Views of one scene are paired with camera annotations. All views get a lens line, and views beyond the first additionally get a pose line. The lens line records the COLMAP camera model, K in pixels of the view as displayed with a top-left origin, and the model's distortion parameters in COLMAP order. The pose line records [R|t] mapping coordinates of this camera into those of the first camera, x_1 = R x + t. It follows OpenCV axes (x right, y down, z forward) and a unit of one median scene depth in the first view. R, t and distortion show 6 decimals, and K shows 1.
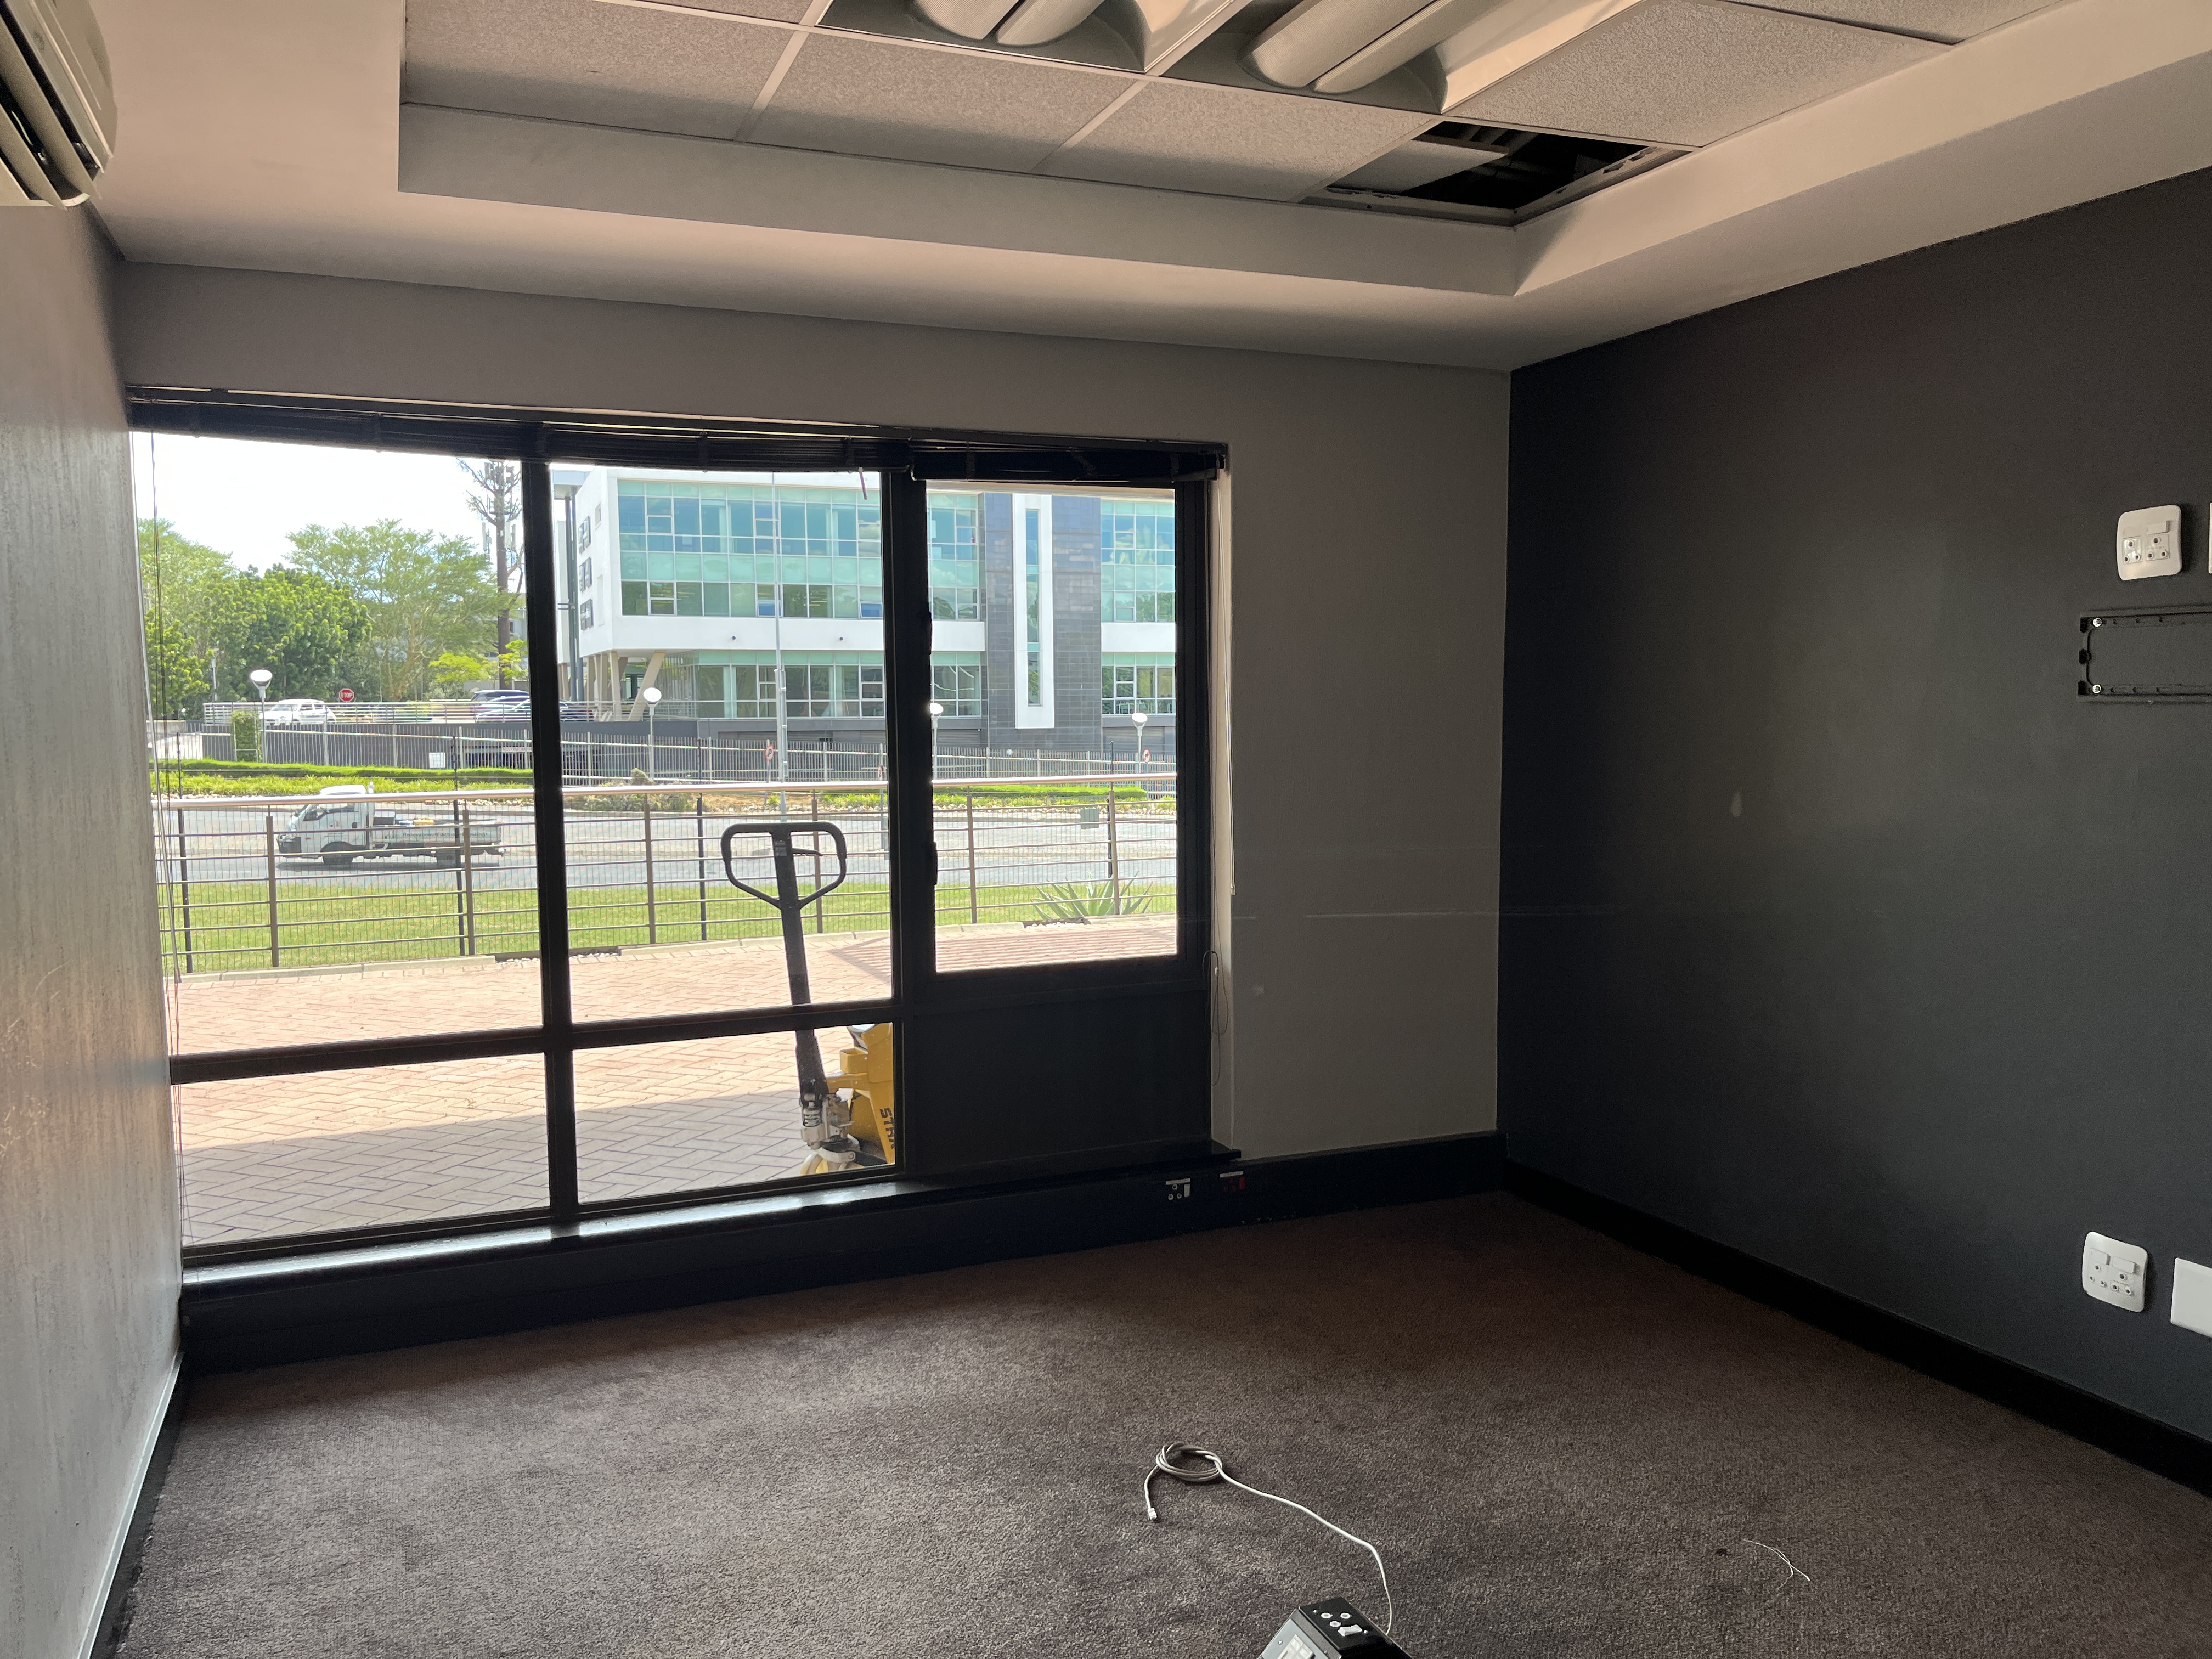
lens RADIAL K [[1677.6, 0, 1106.0], [0, 1677.6, 829.5], [0, 0, 1]] dist [0.063171, -0.094728]
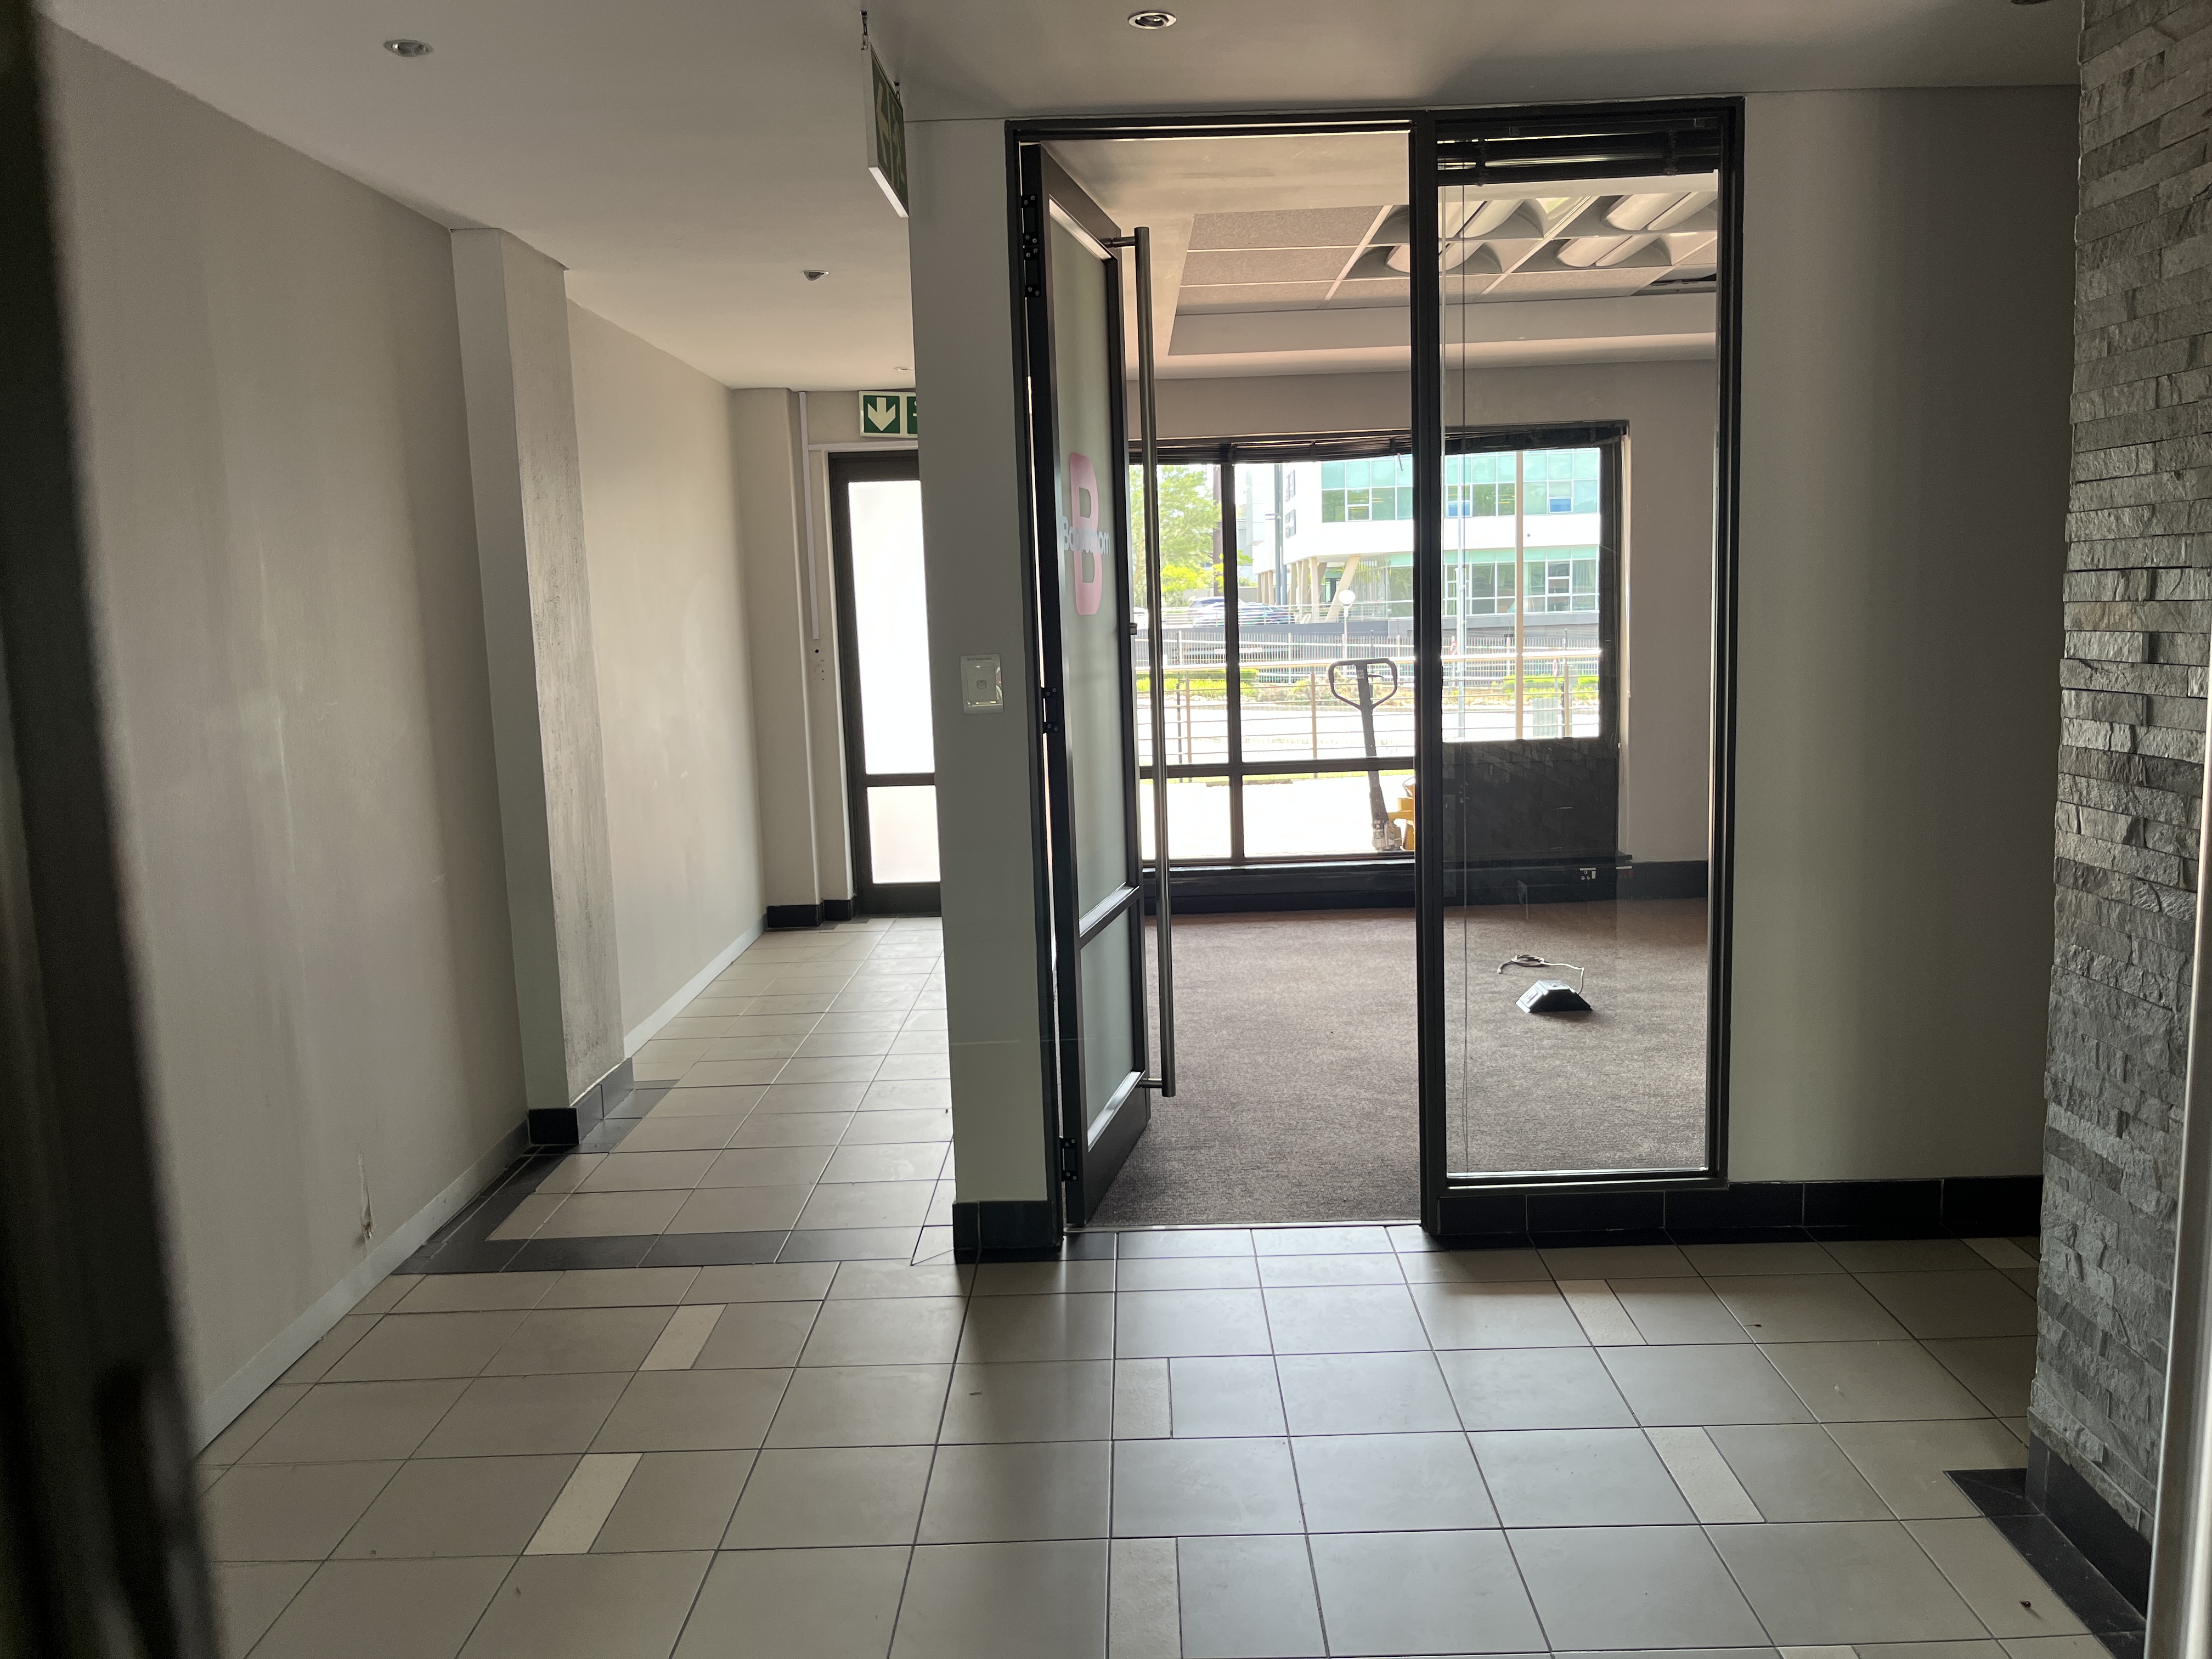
lens RADIAL K [[1677.6, 0, 1106.0], [0, 1677.6, 829.5], [0, 0, 1]] dist [0.063171, -0.094728]
pose [[0.917802, 0.026523, -0.396152, 0.175449], [-0.003283, 0.998239, 0.059227, 0.047798], [0.397026, -0.053058, 0.916273, -0.476860]]
